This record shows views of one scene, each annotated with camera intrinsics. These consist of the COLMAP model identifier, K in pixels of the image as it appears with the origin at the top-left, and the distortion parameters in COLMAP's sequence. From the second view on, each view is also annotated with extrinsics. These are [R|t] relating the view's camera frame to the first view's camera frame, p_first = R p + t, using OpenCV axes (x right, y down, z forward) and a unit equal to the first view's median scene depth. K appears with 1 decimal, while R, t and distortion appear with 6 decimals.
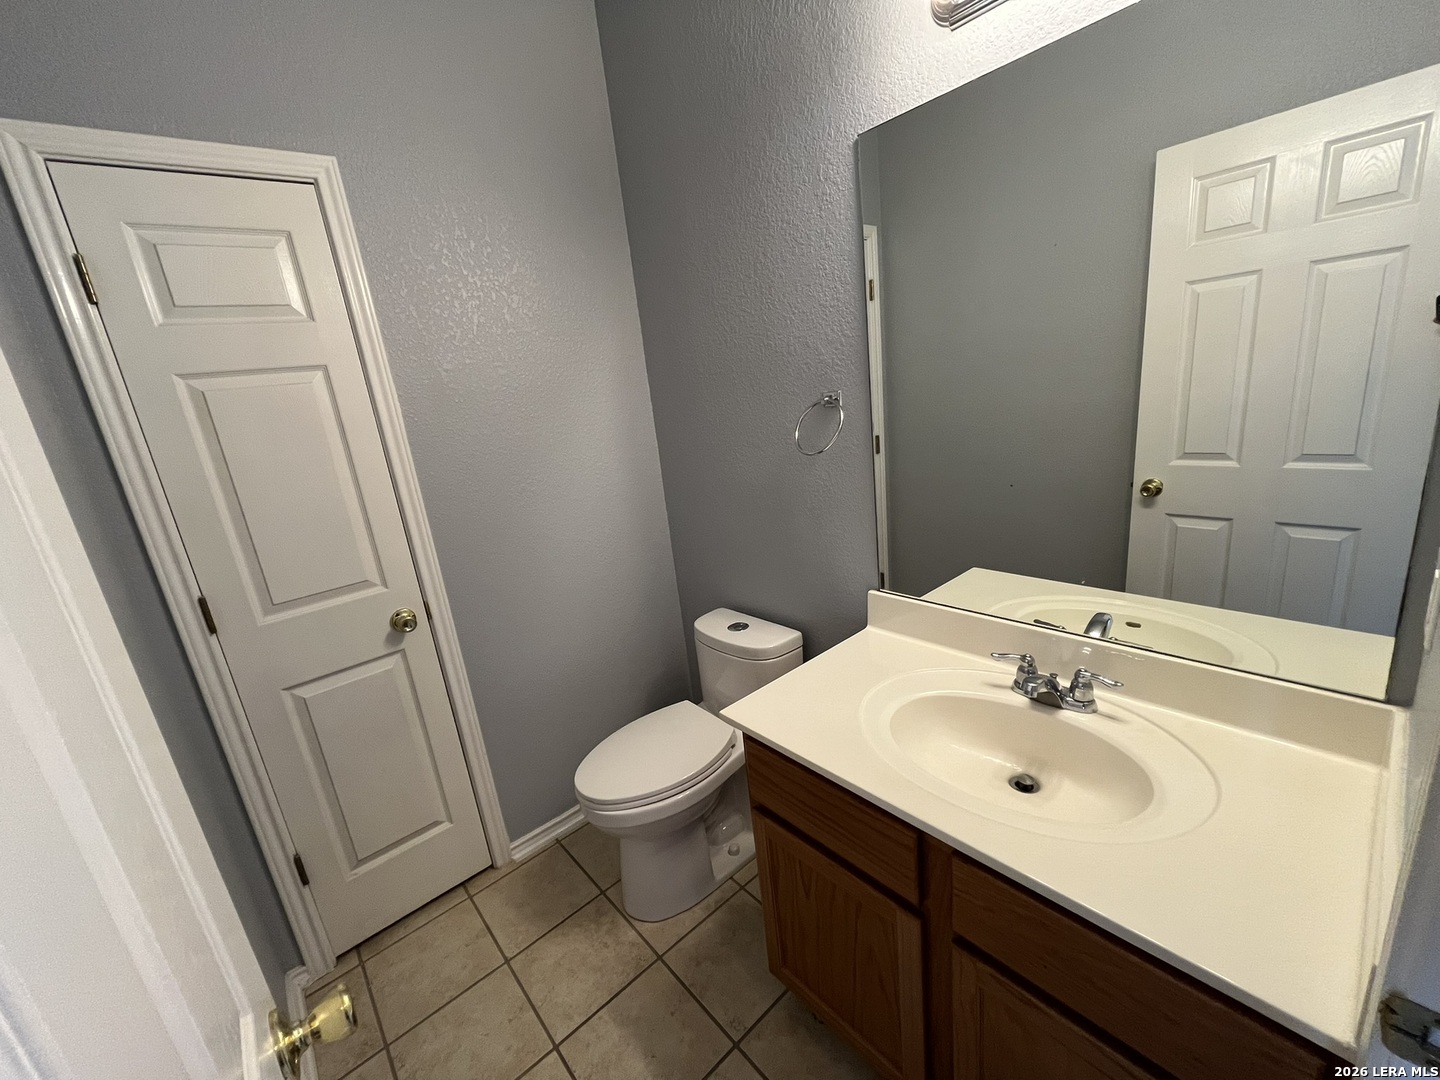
lens RADIAL K [[588.0, 0, 717.4], [0, 588.0, 538.4], [0, 0, 1]] dist [-0.002330, -0.000074]
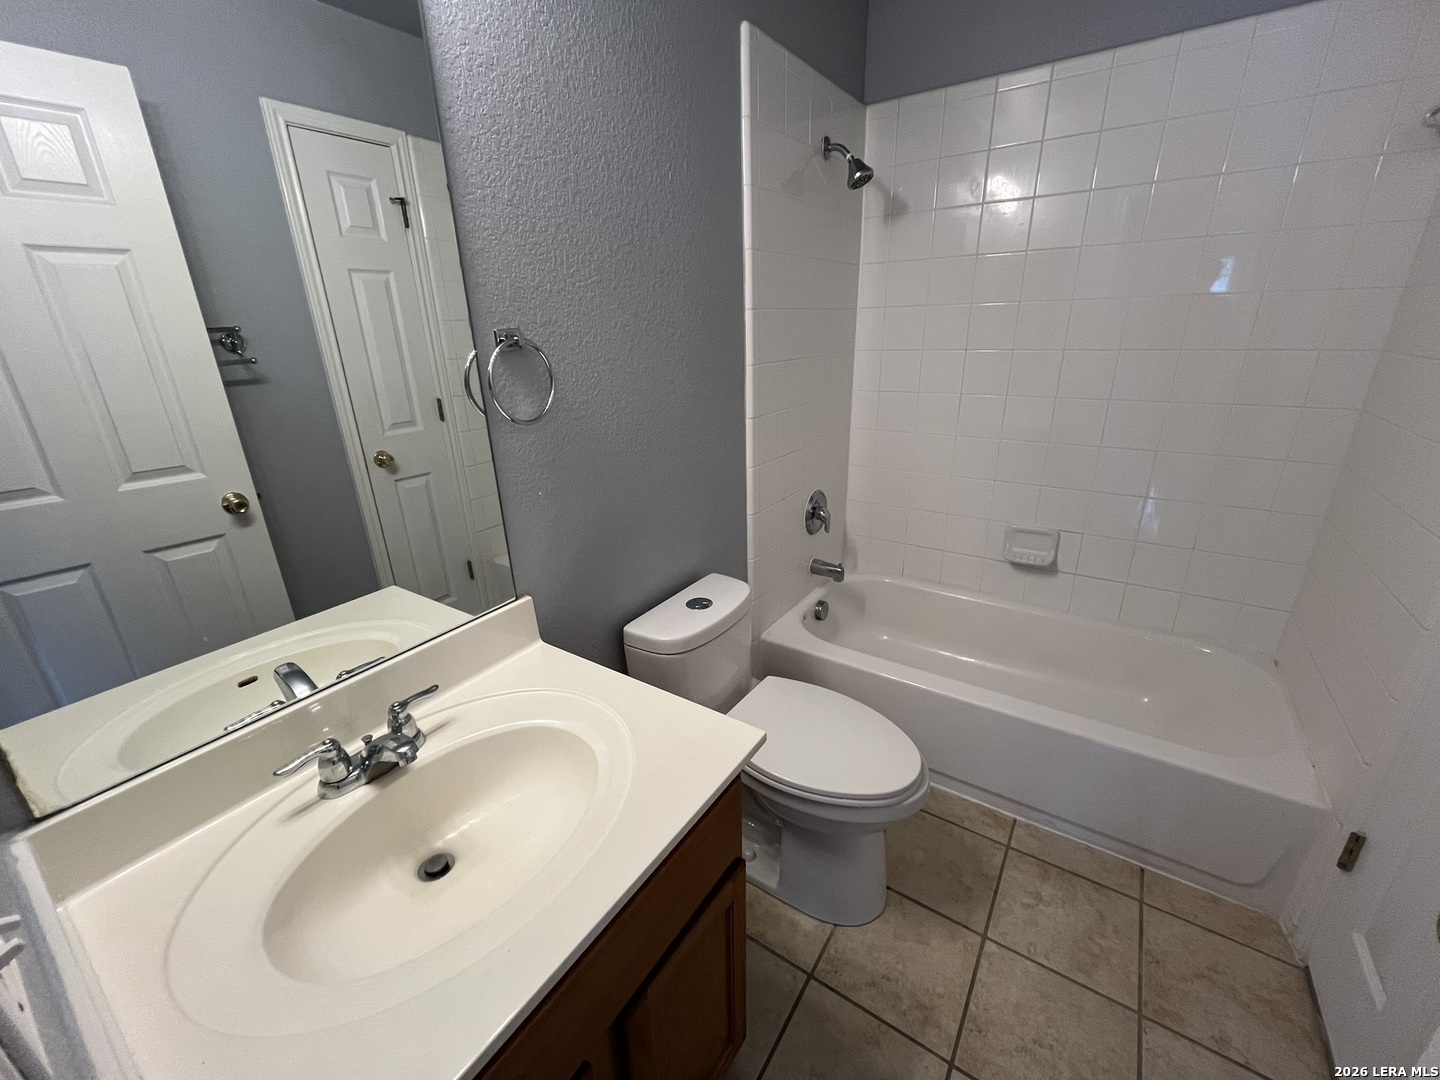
lens RADIAL K [[583.4, 0, 720.0], [0, 583.4, 540.0], [0, 0, 1]] dist [0.032252, 0.000116]
pose [[-0.244394, -0.215504, 0.945425, -0.178113], [0.299833, 0.910416, 0.285032, -0.067236], [-0.922156, 0.353130, -0.157885, 0.550643]]
